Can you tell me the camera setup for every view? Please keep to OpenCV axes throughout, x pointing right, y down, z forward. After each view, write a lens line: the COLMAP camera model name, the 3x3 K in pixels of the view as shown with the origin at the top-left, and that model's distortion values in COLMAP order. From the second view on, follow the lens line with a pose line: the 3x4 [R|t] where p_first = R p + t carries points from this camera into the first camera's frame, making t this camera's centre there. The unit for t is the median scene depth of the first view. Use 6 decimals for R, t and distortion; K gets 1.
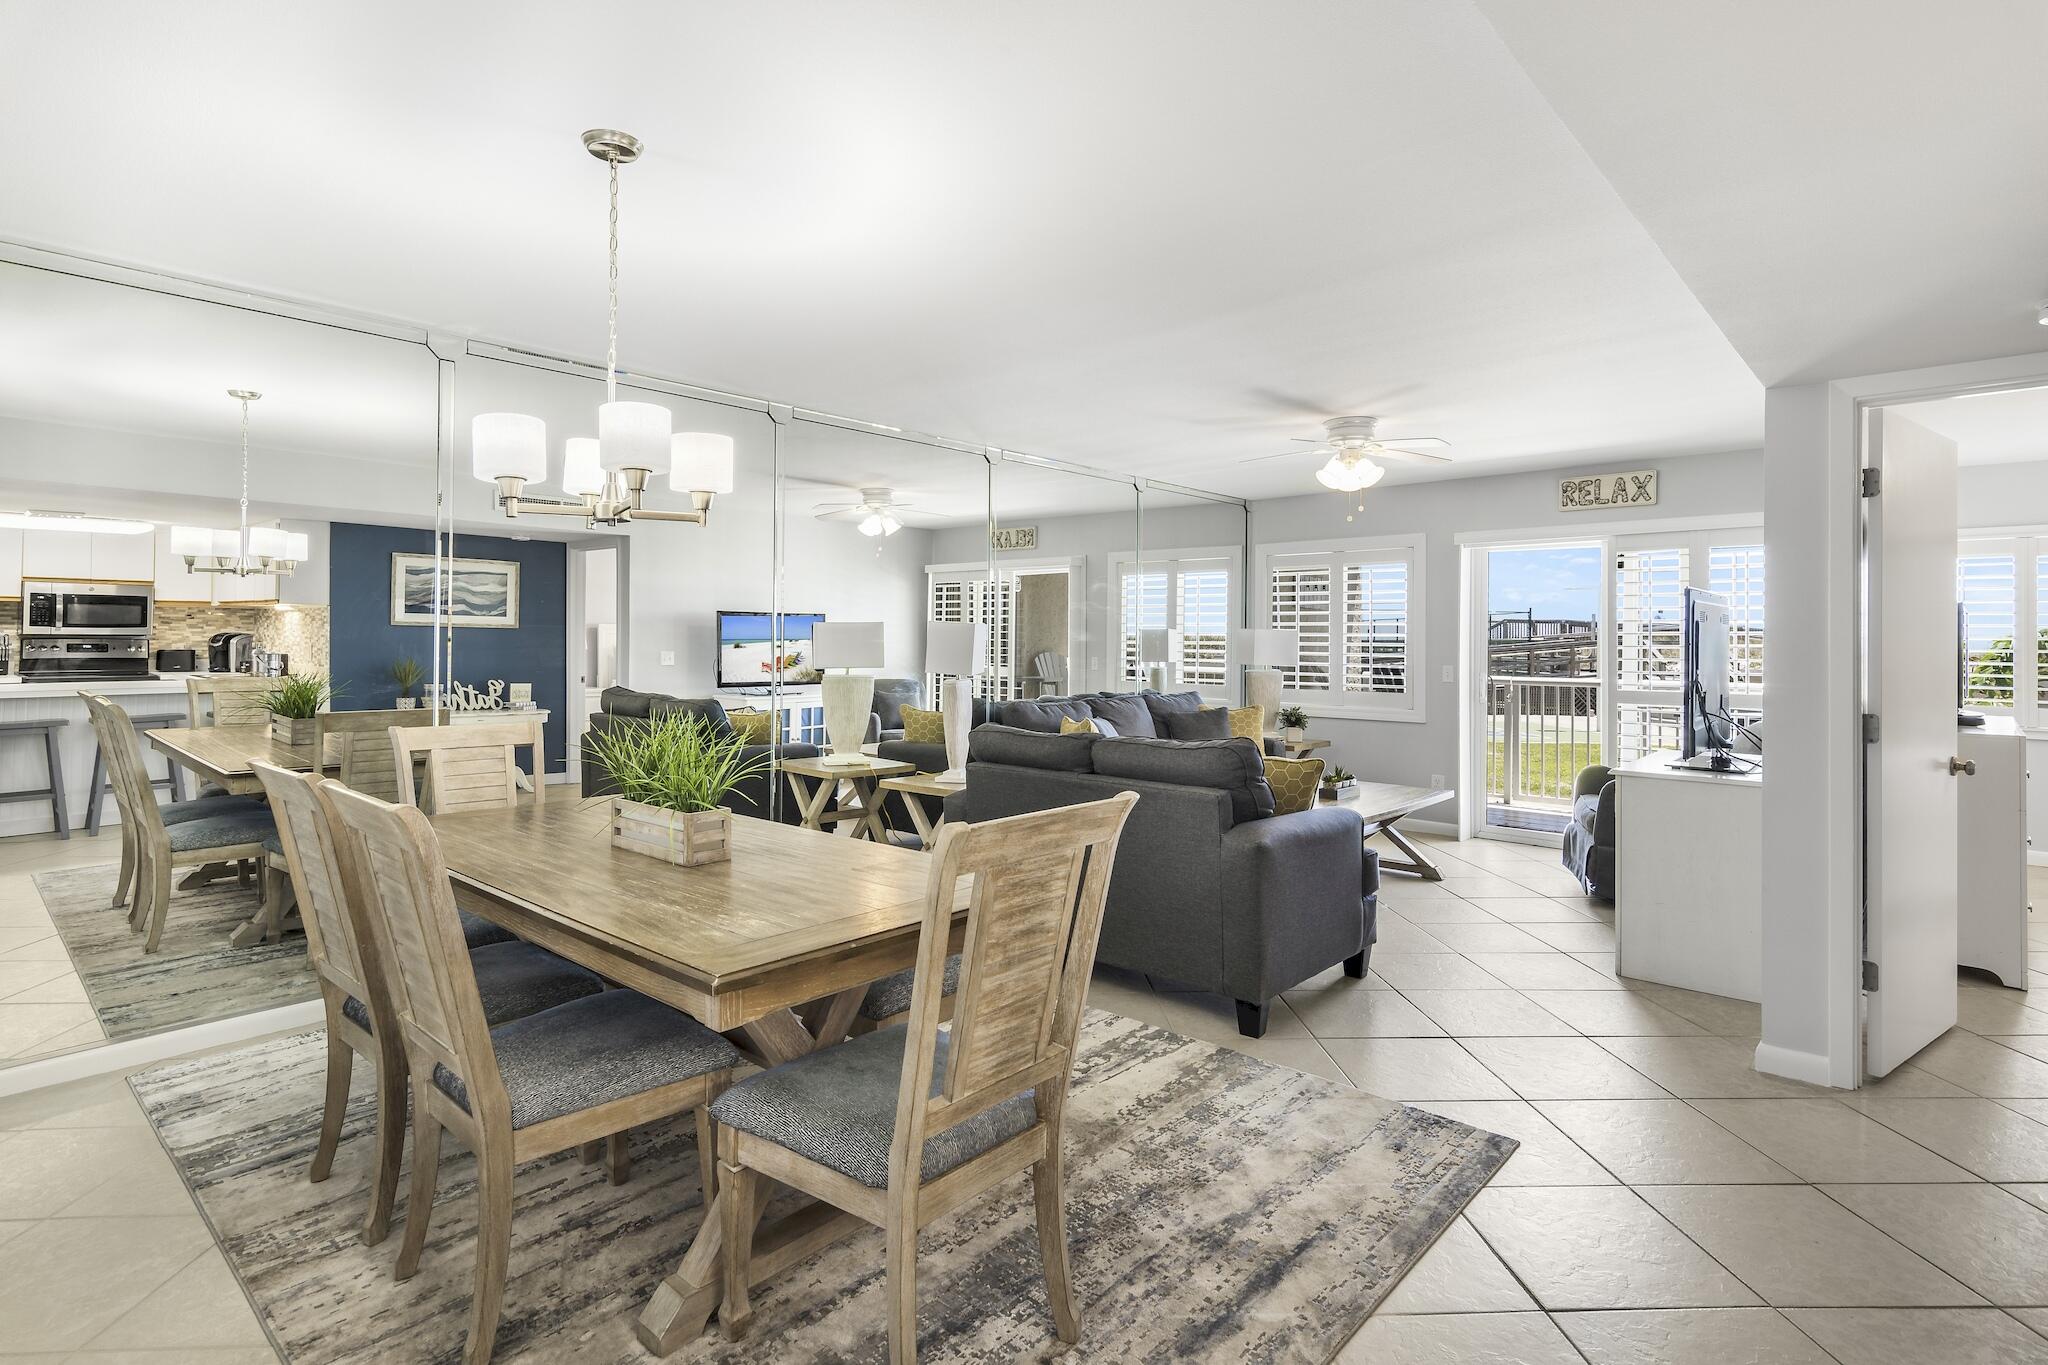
lens RADIAL K [[1031.6, 0, 1025.4], [0, 1031.6, 576.8], [0, 0, 1]] dist [-0.001077, 0.000359]
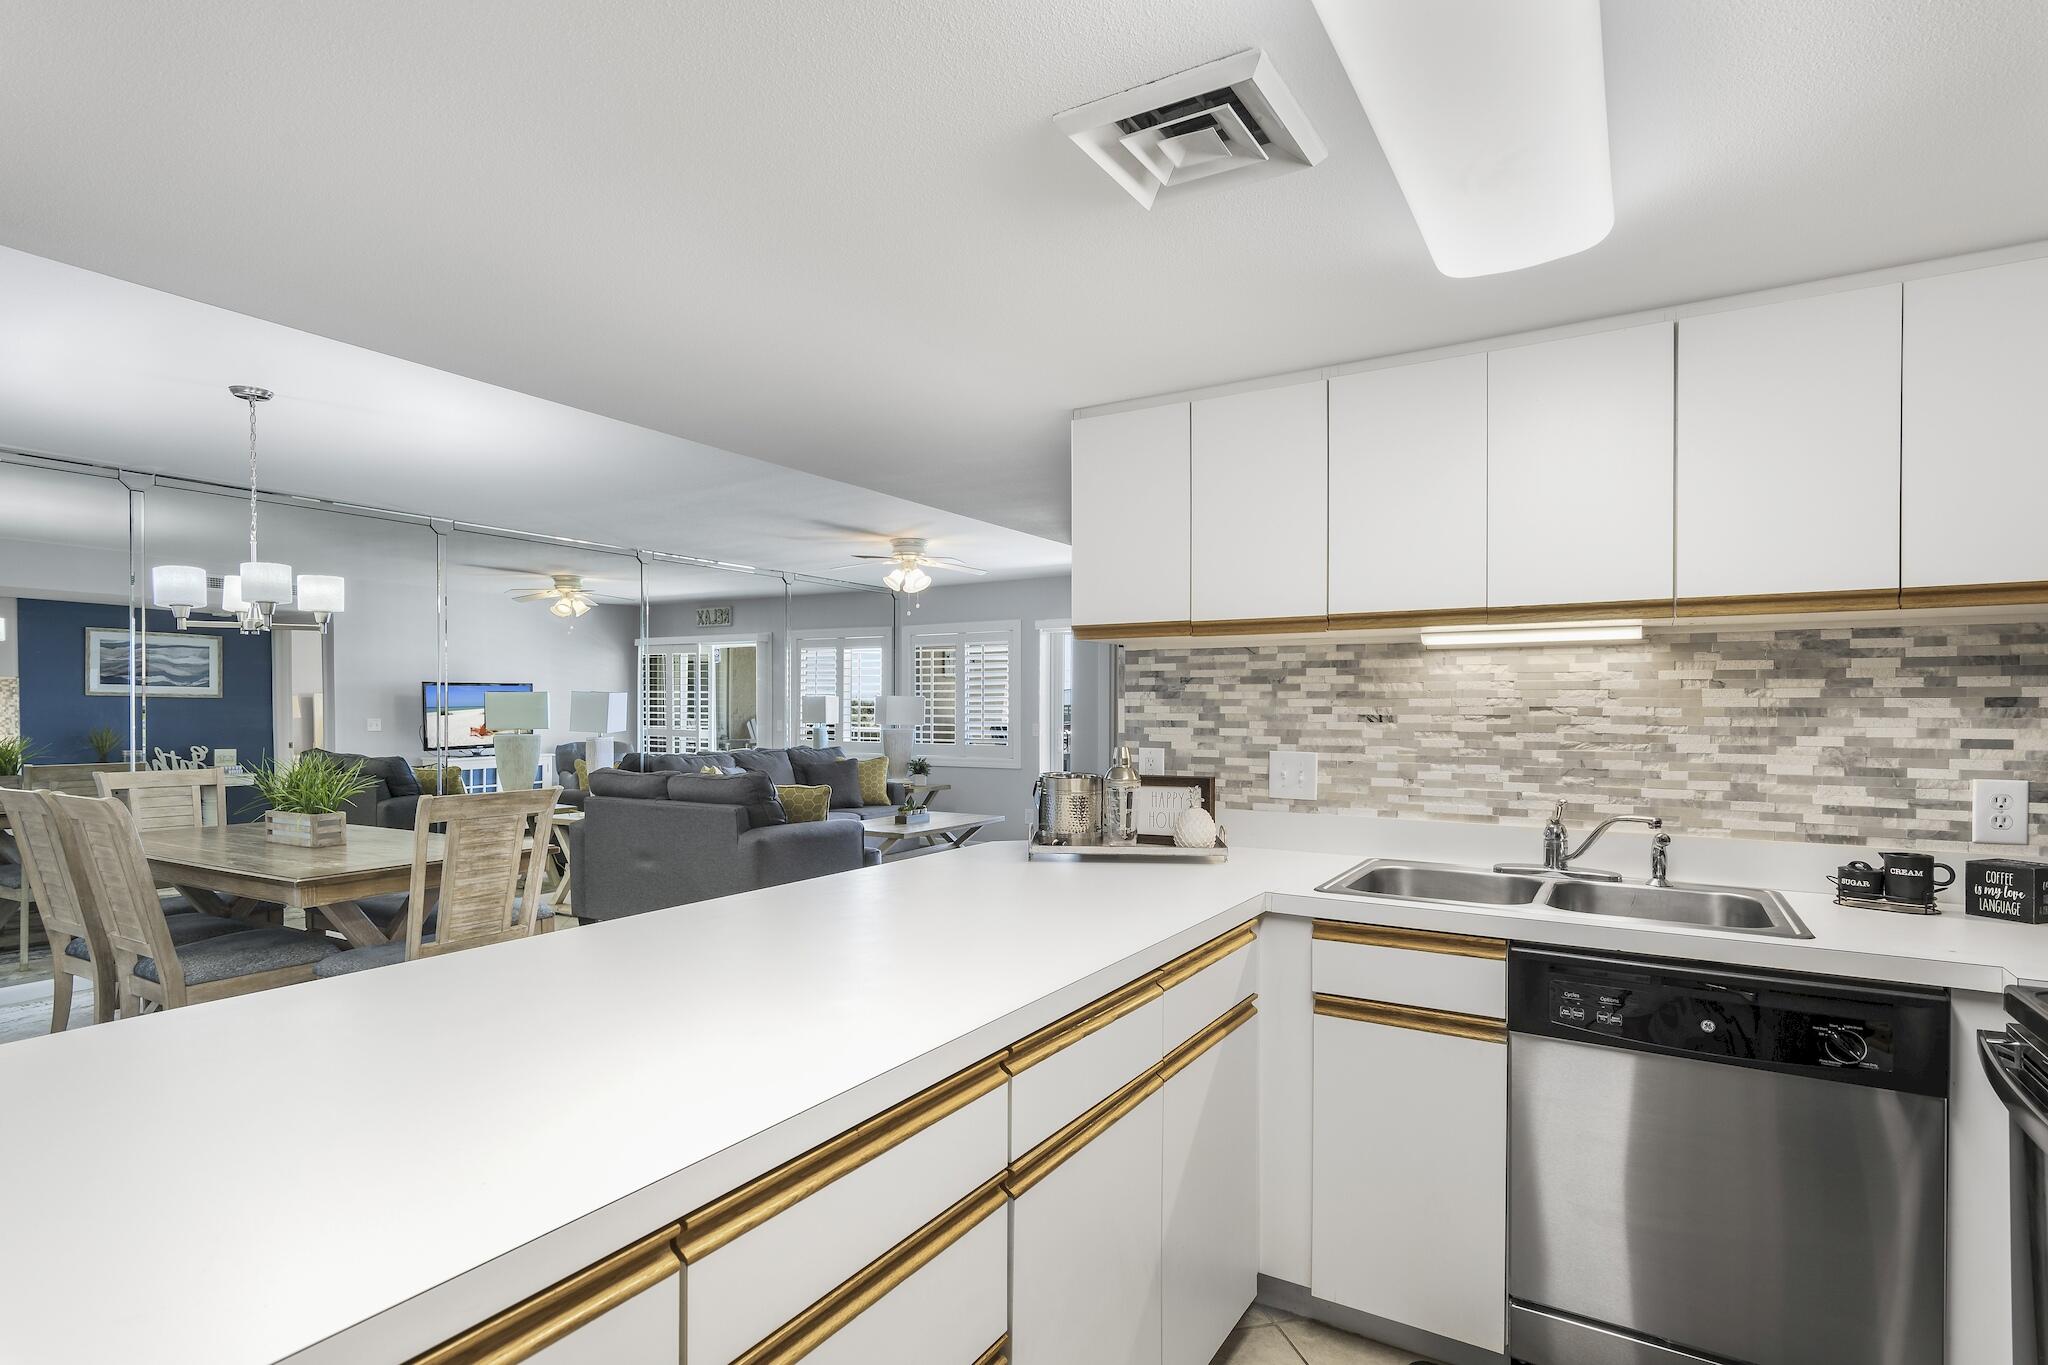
lens RADIAL K [[1046.7, 0, 1019.3], [0, 1046.7, 676.3], [0, 0, 1]] dist [0.002915, 0.000183]
pose [[0.983737, -0.000986, 0.179610, 0.145194], [-0.004870, 0.999471, 0.032158, -0.013065], [-0.179546, -0.032510, 0.983212, -0.248958]]
